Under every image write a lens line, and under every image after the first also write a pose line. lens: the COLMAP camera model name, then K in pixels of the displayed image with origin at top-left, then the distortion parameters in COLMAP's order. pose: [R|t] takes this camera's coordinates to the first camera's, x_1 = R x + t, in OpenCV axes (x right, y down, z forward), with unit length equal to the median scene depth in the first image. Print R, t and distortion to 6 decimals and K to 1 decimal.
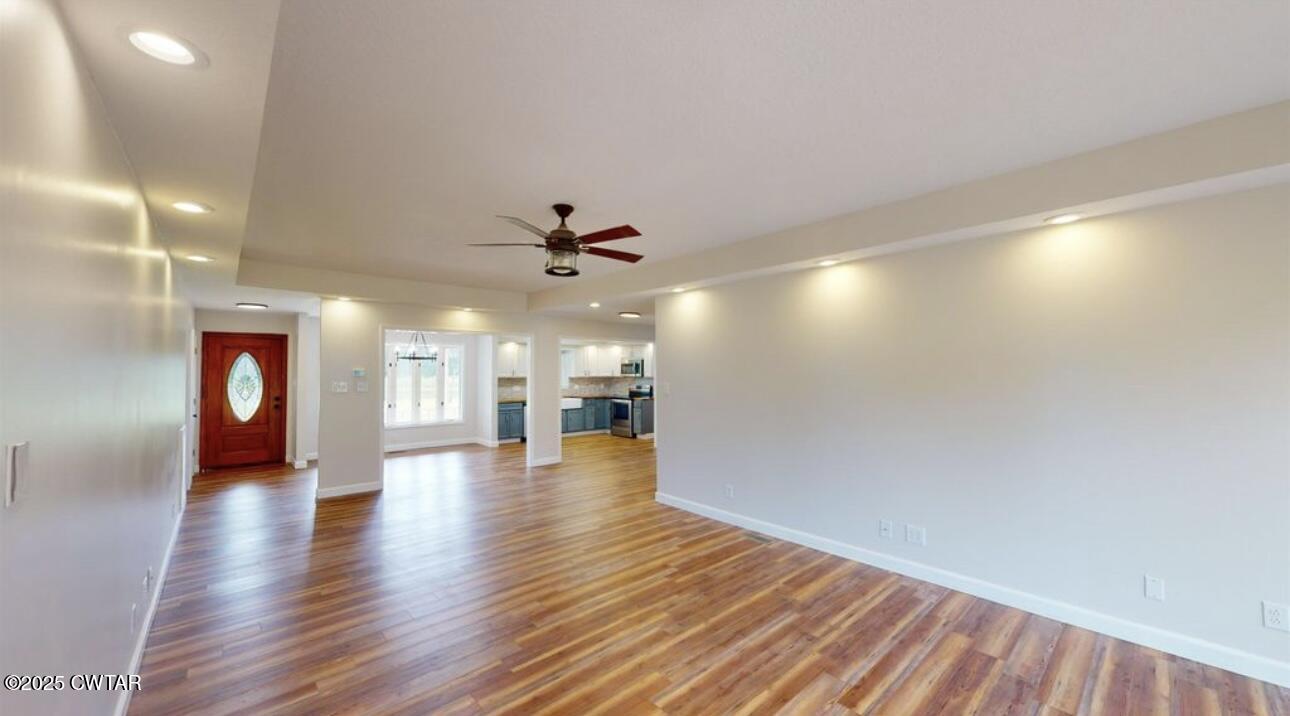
lens RADIAL K [[472.7, 0, 645.0], [0, 472.7, 358.0], [0, 0, 1]] dist [-0.000522, -0.000053]
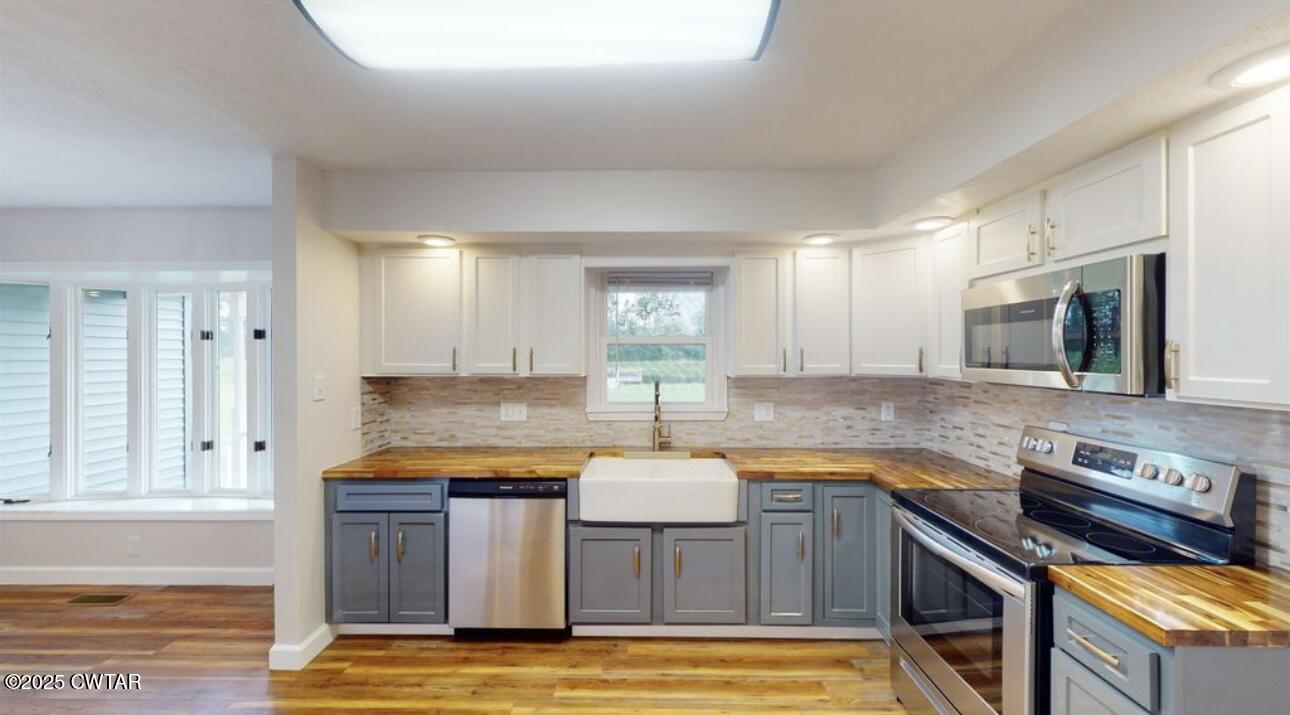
lens RADIAL K [[472.7, 0, 645.0], [0, 472.7, 357.5], [0, 0, 1]] dist [-0.000522, -0.000053]
pose [[0.735148, 0.009624, -0.677838, -0.018570], [0.015315, 0.999408, 0.030800, 0.023460], [0.677734, -0.033023, 0.734566, 0.802993]]
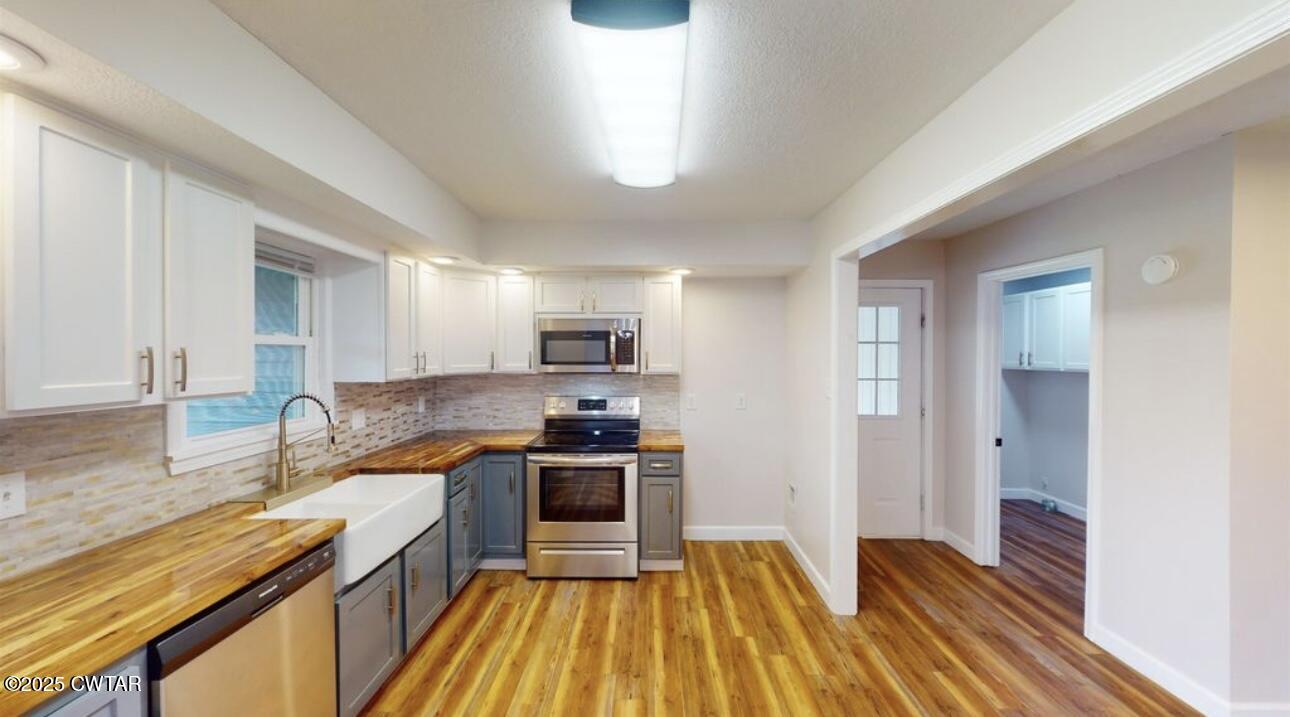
lens RADIAL K [[469.8, 0, 645.0], [0, 469.8, 358.5], [0, 0, 1]] dist [-0.000079, 0.000103]
pose [[0.679965, -0.001909, 0.733242, -0.230289], [-0.021224, 0.999526, 0.022284, 0.022469], [-0.732937, -0.030715, 0.679602, 0.762620]]
